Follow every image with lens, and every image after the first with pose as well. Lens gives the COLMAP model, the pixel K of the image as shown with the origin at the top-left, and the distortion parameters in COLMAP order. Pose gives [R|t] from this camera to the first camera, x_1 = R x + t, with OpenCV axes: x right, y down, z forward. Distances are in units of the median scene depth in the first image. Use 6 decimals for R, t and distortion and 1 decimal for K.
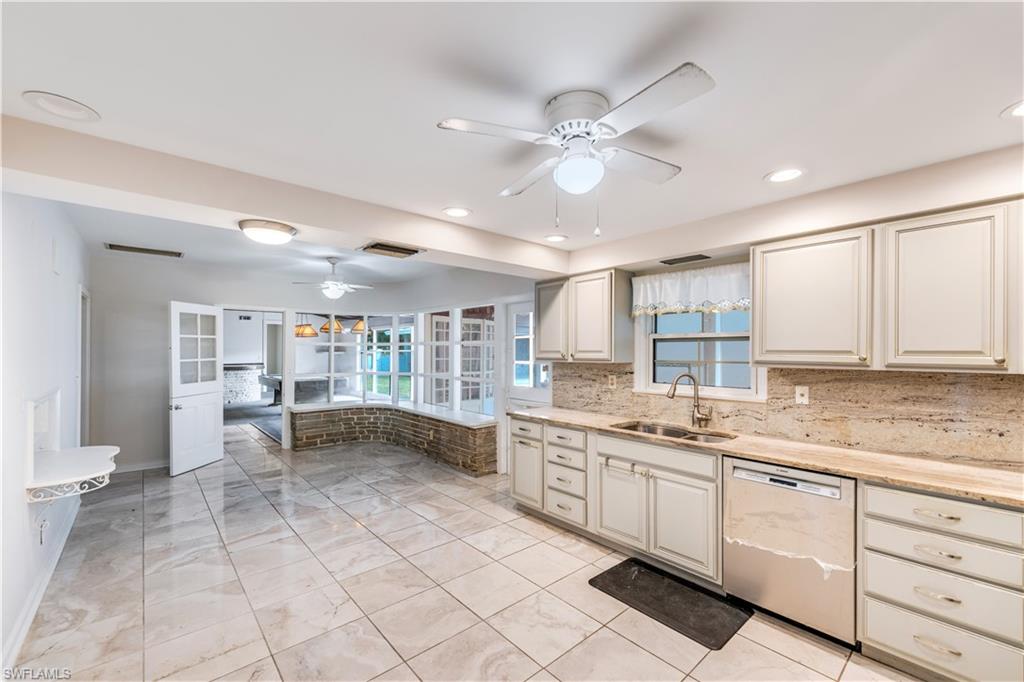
lens RADIAL K [[414.4, 0, 514.8], [0, 414.4, 353.7], [0, 0, 1]] dist [-0.009260, -0.000084]
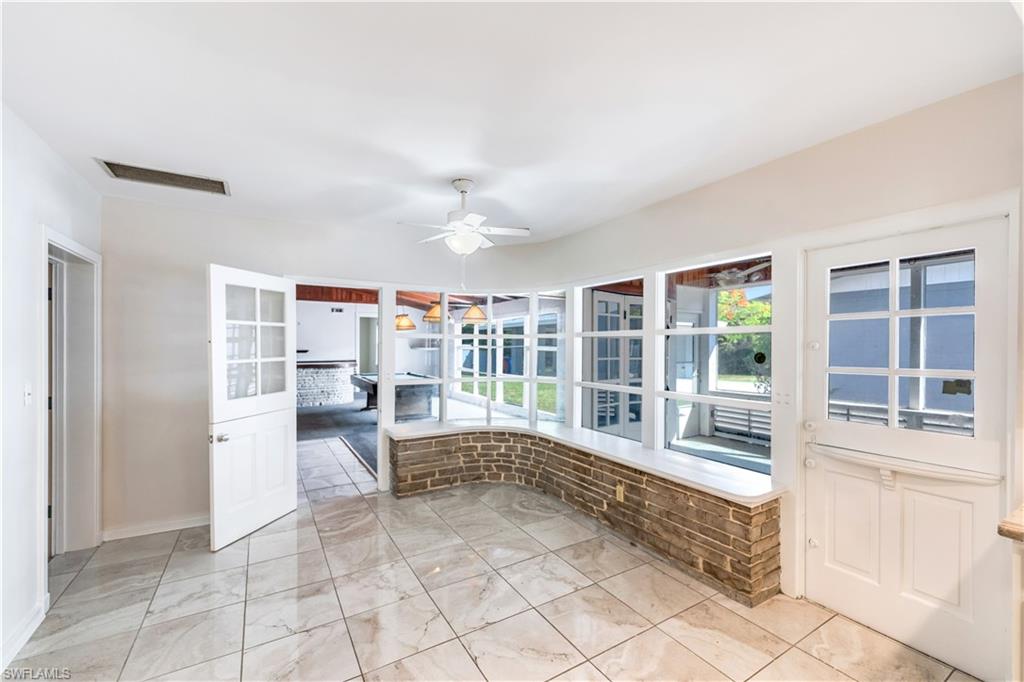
lens RADIAL K [[414.4, 0, 514.8], [0, 414.4, 353.7], [0, 0, 1]] dist [-0.009260, -0.000084]
pose [[0.983075, 0.003878, -0.183160, -0.255609], [-0.002204, 0.999954, 0.009338, -0.001812], [0.183188, -0.008776, 0.983039, 0.437626]]
